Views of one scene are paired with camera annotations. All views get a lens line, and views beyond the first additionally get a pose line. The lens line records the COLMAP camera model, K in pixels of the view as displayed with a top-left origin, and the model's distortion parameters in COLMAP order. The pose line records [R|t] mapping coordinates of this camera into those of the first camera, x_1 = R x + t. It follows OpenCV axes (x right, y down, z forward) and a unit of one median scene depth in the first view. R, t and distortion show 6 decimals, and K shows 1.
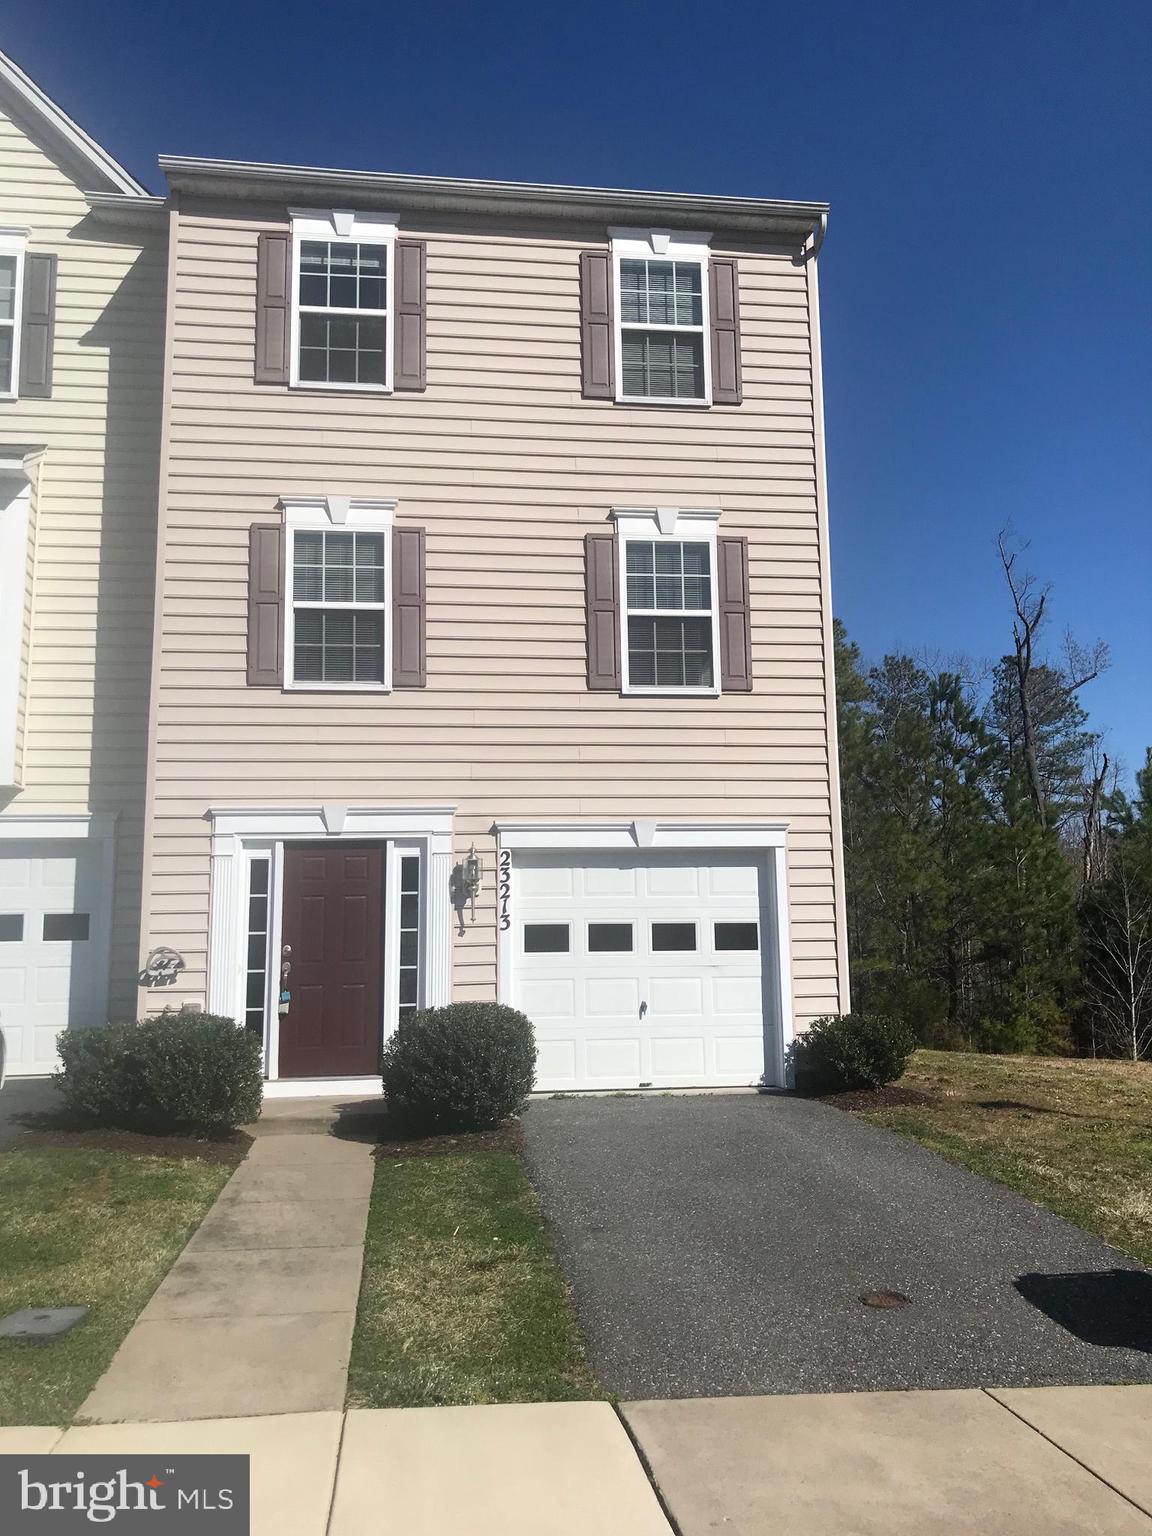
lens RADIAL K [[1191.5, 0, 506.5], [0, 1191.5, 804.3], [0, 0, 1]] dist [0.122793, -0.310495]
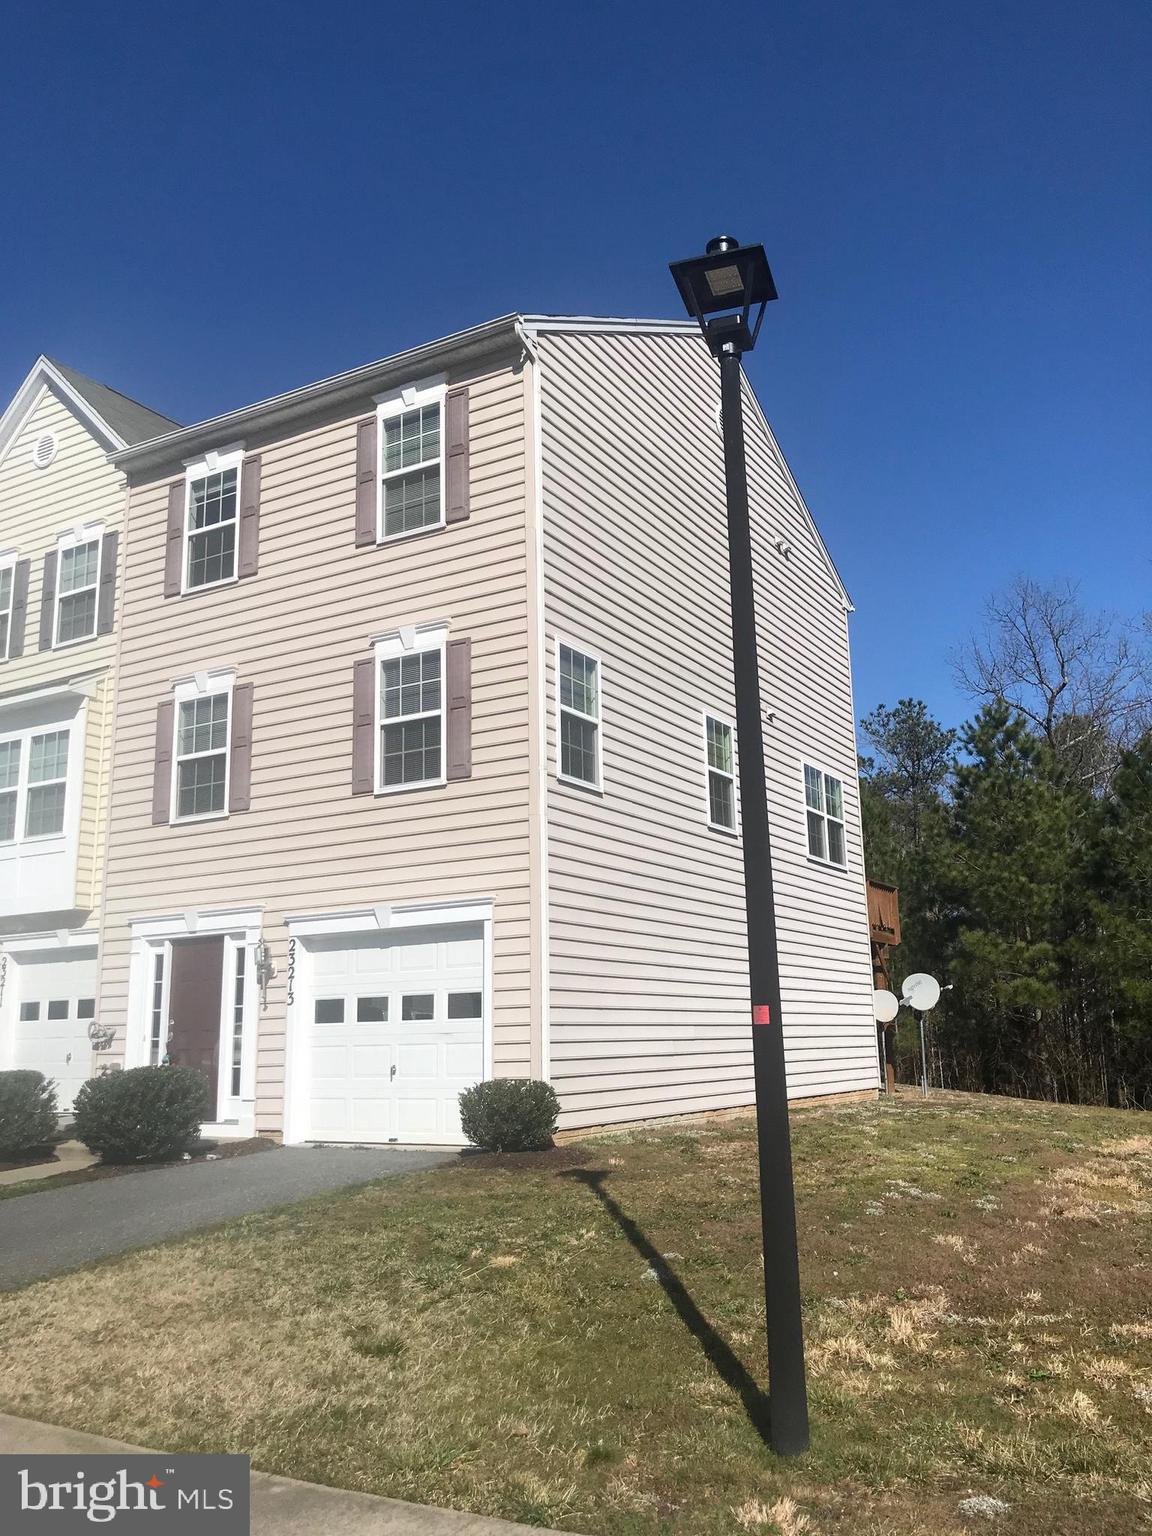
lens RADIAL K [[1266.0, 0, 576.0], [0, 1266.0, 768.0], [0, 0, 1]] dist [0.010866, -0.001265]
pose [[0.797397, -0.125414, -0.590278, 0.960996], [0.096265, 0.992076, -0.080739, -0.001188], [0.595727, 0.007558, 0.803152, 0.133154]]
